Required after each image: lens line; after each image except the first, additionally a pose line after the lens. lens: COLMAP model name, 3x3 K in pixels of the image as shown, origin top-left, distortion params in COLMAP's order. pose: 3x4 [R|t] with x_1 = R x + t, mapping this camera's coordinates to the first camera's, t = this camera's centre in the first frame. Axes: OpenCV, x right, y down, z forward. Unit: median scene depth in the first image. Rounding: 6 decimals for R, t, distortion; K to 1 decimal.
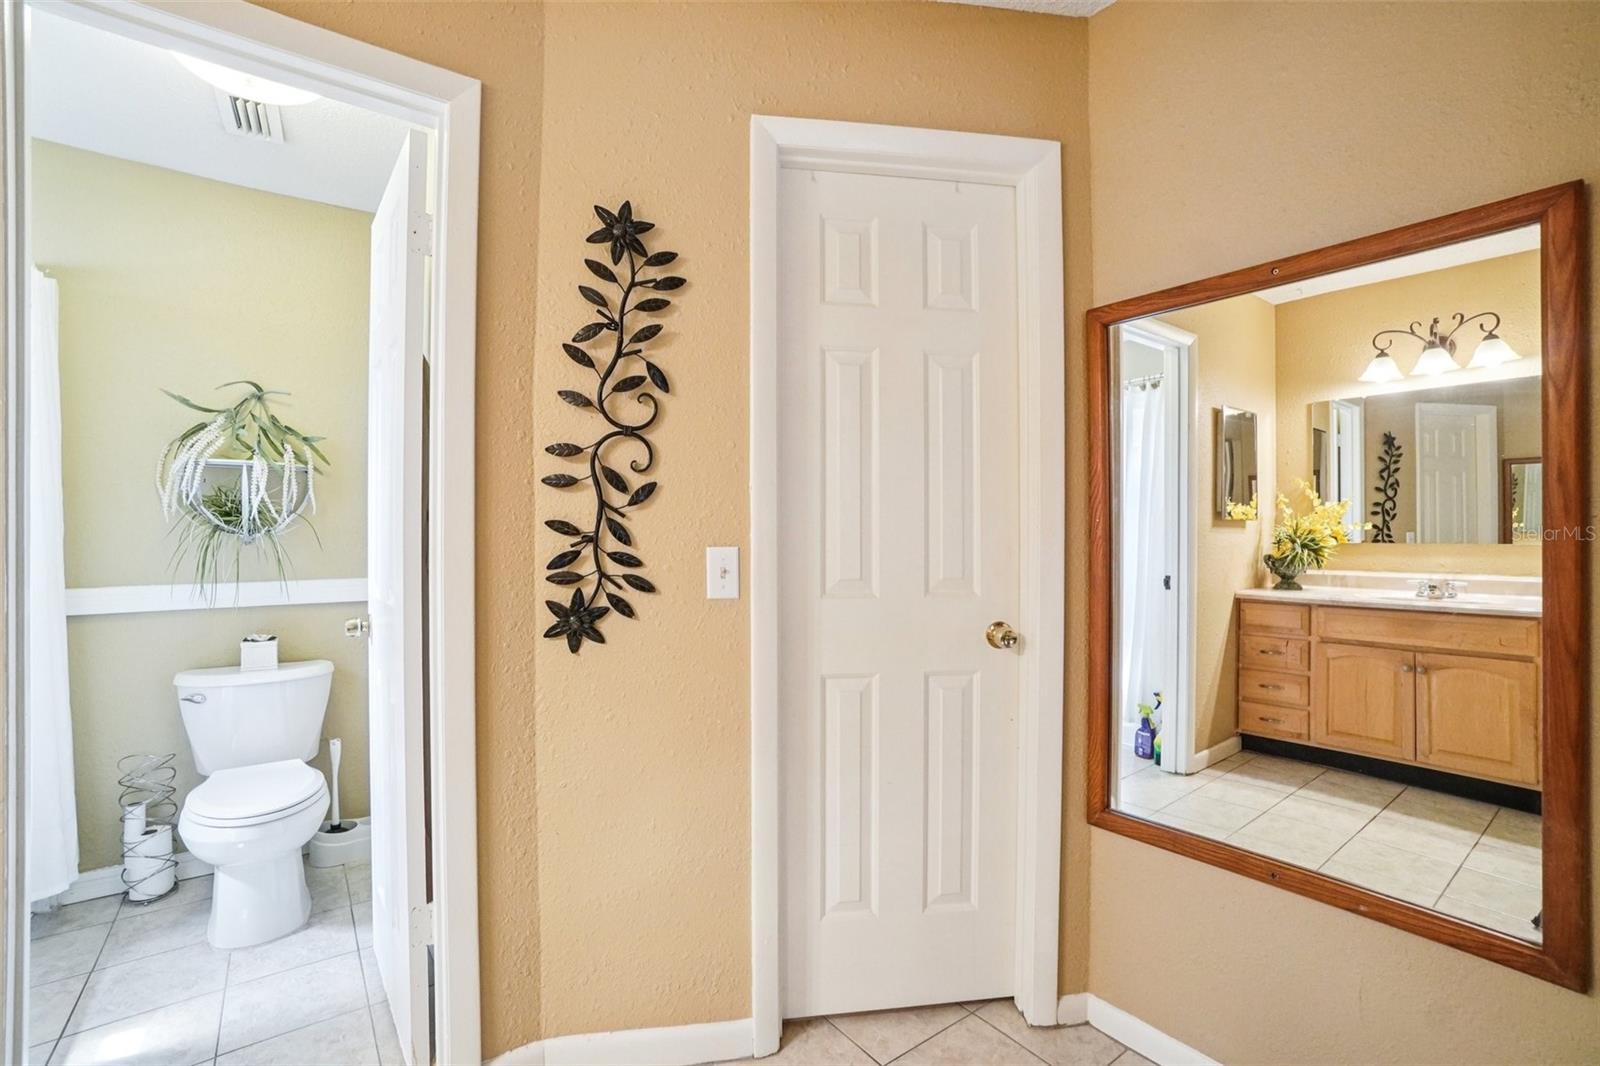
lens RADIAL K [[711.6, 0, 785.9], [0, 711.6, 536.2], [0, 0, 1]] dist [-0.040729, 0.006277]
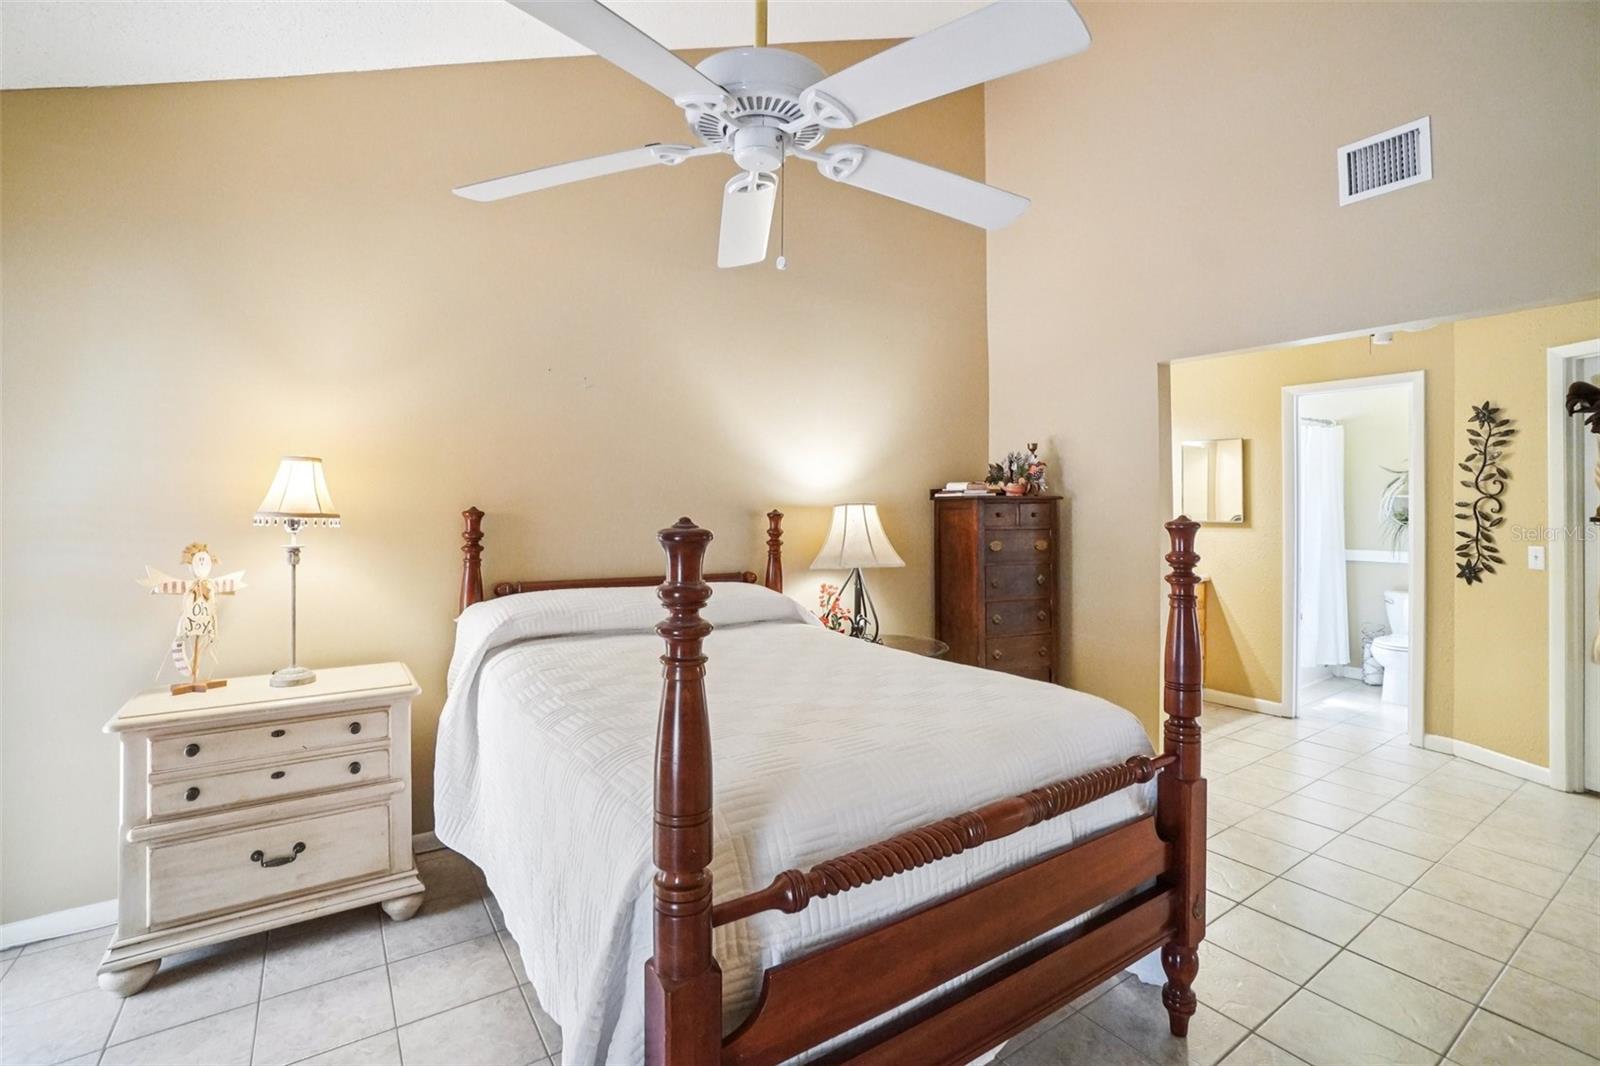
lens RADIAL K [[711.6, 0, 749.8], [0, 711.6, 501.9], [0, 0, 1]] dist [-0.040729, 0.006277]
pose [[-0.086389, -0.003906, -0.996254, 2.328716], [-0.006215, 0.999975, -0.003382, -0.104590], [0.996242, 0.005900, -0.086411, -1.319710]]
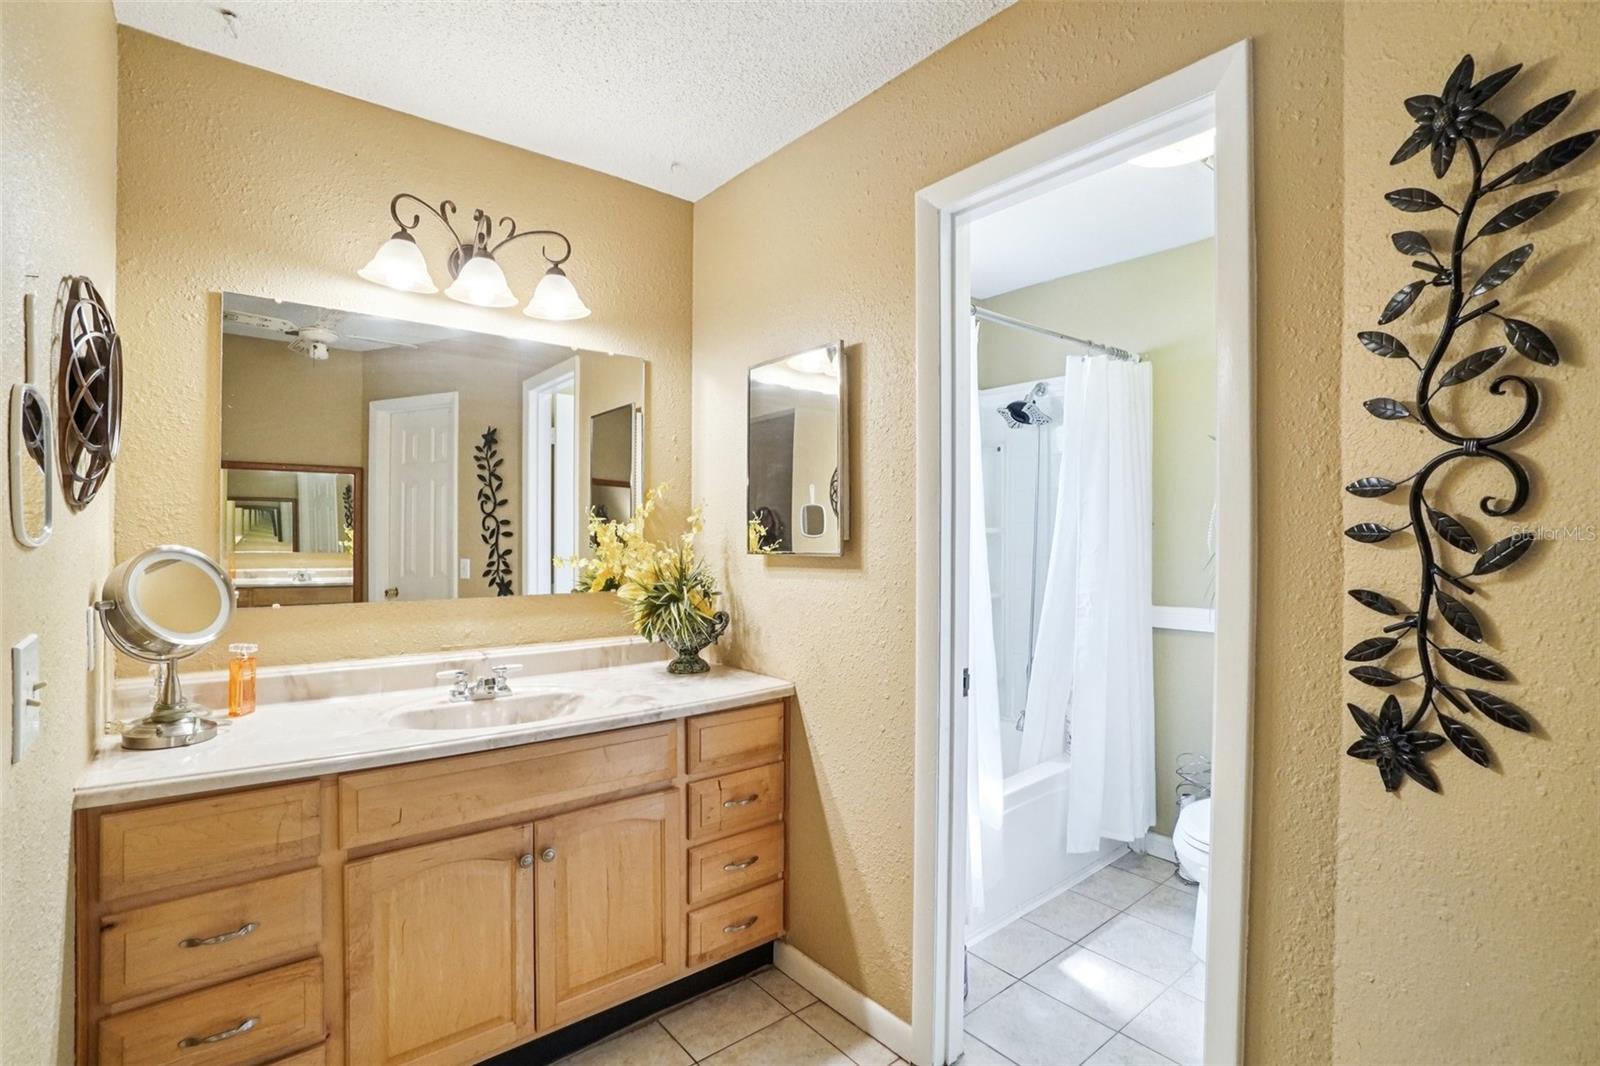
lens RADIAL K [[711.6, 0, 788.7], [0, 711.6, 537.3], [0, 0, 1]] dist [-0.040729, 0.006277]
pose [[0.039514, 0.002996, -0.999215, 0.322181], [-0.007840, 0.999966, 0.002688, -0.070351], [0.999188, 0.007728, 0.039536, 0.411769]]
